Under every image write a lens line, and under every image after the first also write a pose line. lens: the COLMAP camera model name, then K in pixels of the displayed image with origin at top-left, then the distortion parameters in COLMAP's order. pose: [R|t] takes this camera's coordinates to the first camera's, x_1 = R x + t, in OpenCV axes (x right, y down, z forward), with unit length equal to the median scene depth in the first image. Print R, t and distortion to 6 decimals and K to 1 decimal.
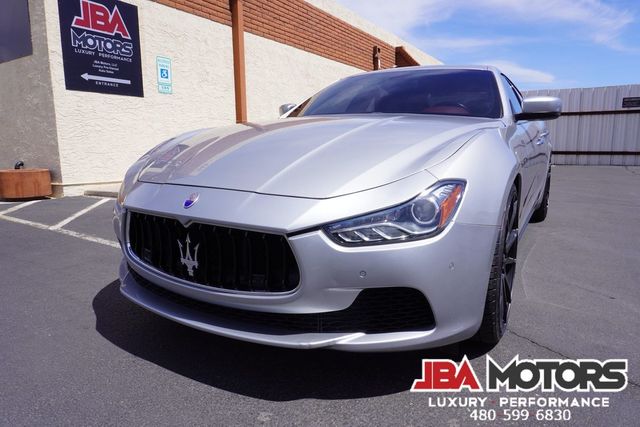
lens RADIAL K [[425.8, 0, 318.5], [0, 425.8, 212.9], [0, 0, 1]] dist [-0.043080, 0.025866]
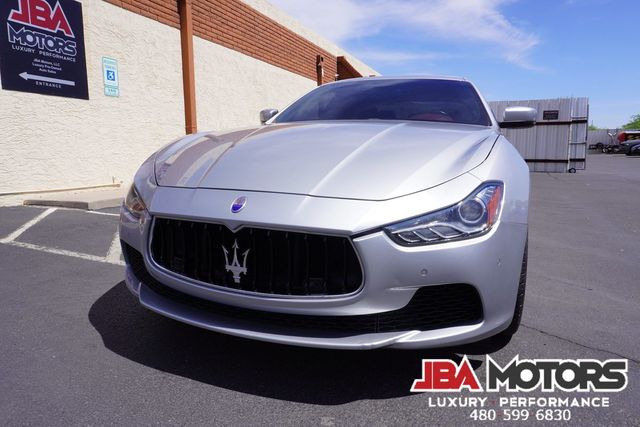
lens RADIAL K [[425.8, 0, 319.0], [0, 425.8, 213.1], [0, 0, 1]] dist [-0.043080, 0.025866]
pose [[0.987891, -0.017060, 0.154207, -0.061202], [0.019684, 0.999686, -0.015506, 0.001998], [-0.153894, 0.018353, 0.987917, 0.003341]]
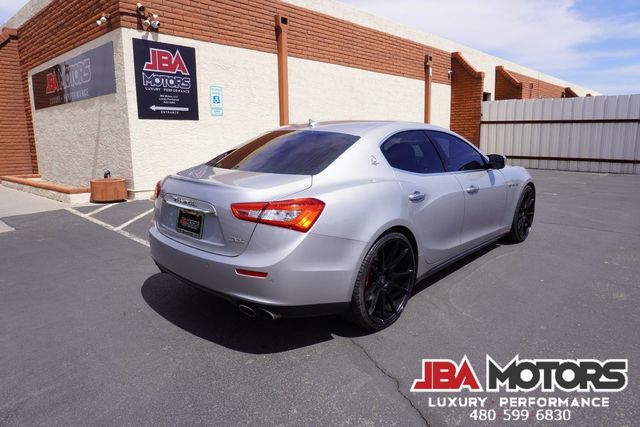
lens RADIAL K [[425.8, 0, 320.1], [0, 425.8, 213.6], [0, 0, 1]] dist [-0.043080, 0.025866]
pose [[0.980445, 0.041901, -0.192281, 0.200529], [-0.036949, 0.998889, 0.029266, -0.051456], [0.193294, -0.021589, 0.980903, -0.173771]]
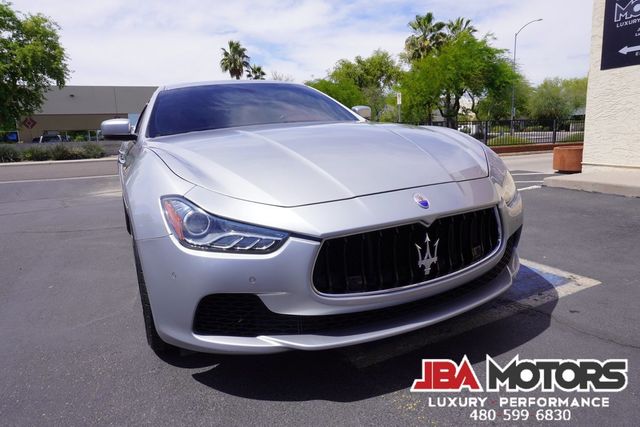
lens RADIAL K [[425.8, 0, 320.4], [0, 425.8, 210.8], [0, 0, 1]] dist [-0.043080, 0.025866]
pose [[-0.557345, 0.187996, -0.808718, 0.589513], [-0.075556, 0.958503, 0.274887, -0.176371], [0.826836, 0.214310, -0.520013, 0.932666]]
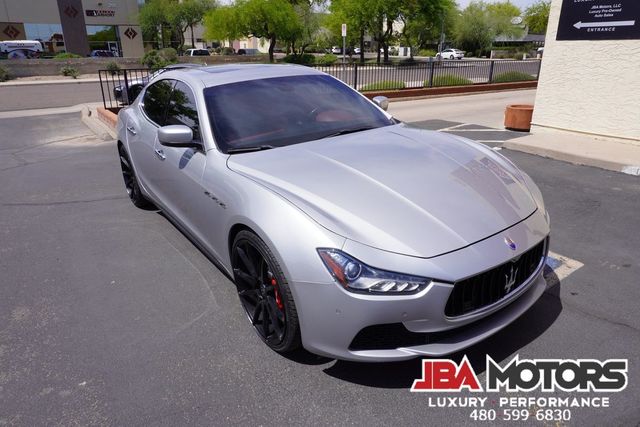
lens RADIAL K [[425.8, 0, 320.9], [0, 425.8, 210.5], [0, 0, 1]] dist [-0.043080, 0.025866]
pose [[-0.405781, 0.349248, -0.844611, 0.684149], [-0.123336, 0.894735, 0.429230, -0.261404], [0.905610, 0.278344, -0.319991, 0.822451]]
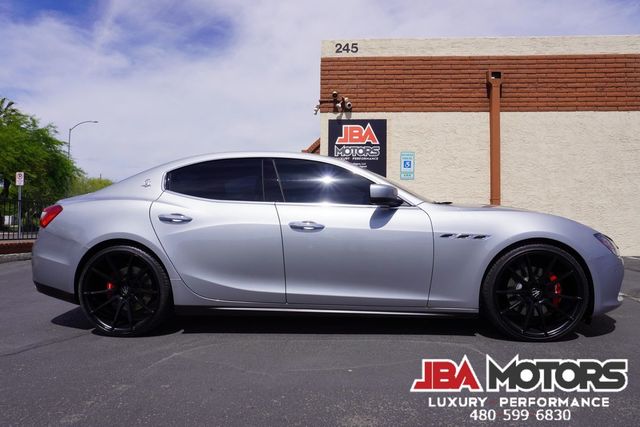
lens RADIAL K [[425.8, 0, 321.1], [0, 425.8, 212.8], [0, 0, 1]] dist [-0.043080, 0.025866]
pose [[0.450529, 0.000244, -0.892762, 0.723318], [-0.154277, 0.984977, -0.077586, -0.054536], [0.879331, 0.172687, 0.443798, 0.261301]]
